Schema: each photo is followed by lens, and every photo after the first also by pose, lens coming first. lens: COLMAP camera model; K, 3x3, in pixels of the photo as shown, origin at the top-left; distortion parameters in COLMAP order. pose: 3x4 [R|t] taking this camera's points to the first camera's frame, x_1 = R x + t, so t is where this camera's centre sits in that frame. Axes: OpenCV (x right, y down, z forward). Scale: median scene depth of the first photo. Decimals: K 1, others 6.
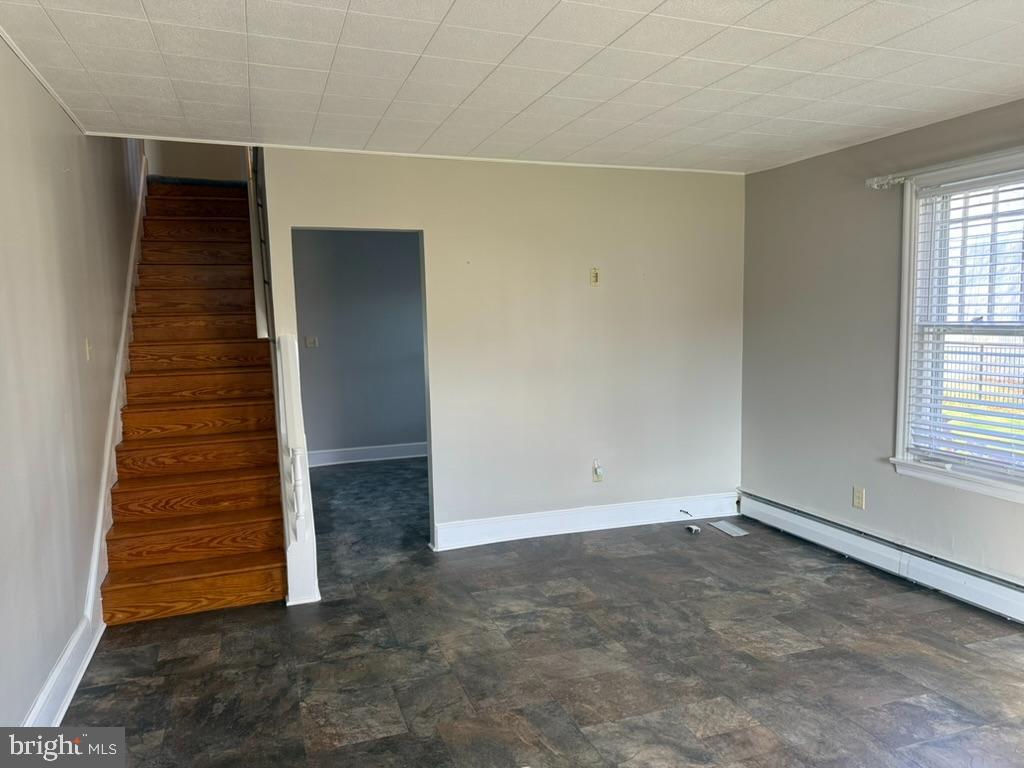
lens RADIAL K [[721.6, 0, 516.9], [0, 721.6, 402.8], [0, 0, 1]] dist [0.035626, -0.033998]
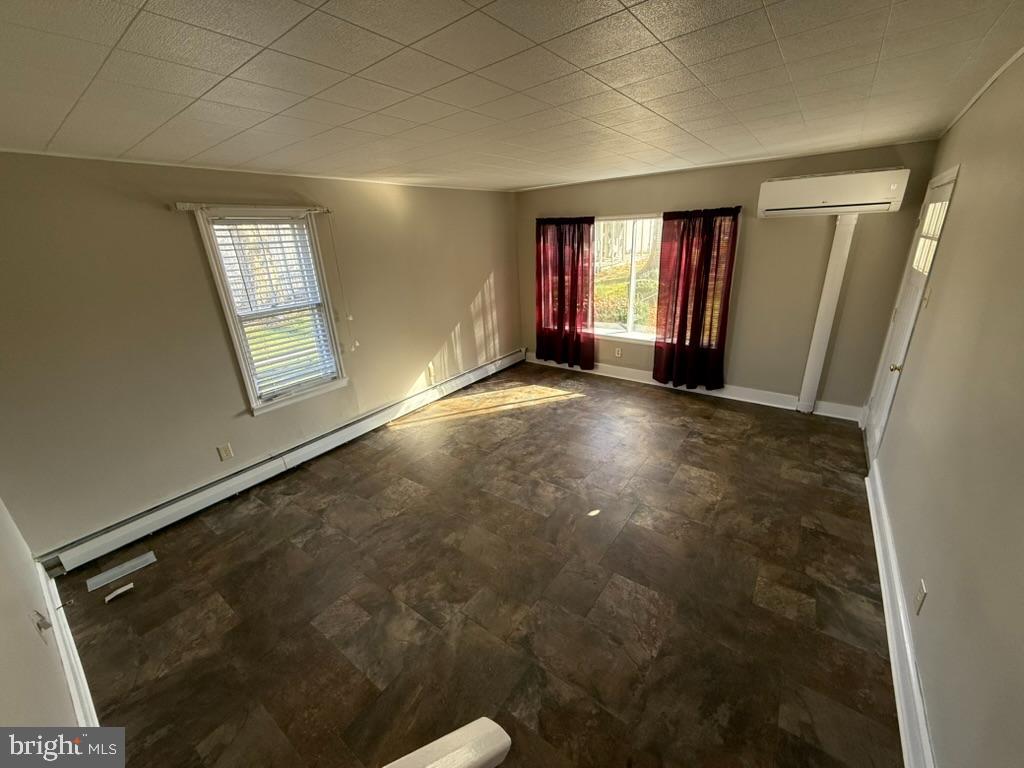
lens RADIAL K [[405.0, 0, 508.0], [0, 405.0, 380.3], [0, 0, 1]] dist [-0.000821, 0.000032]
pose [[-0.547186, -0.232063, 0.804198, -0.454086], [0.163054, 0.912836, 0.374357, -0.217921], [-0.820976, 0.335970, -0.461652, 1.034183]]
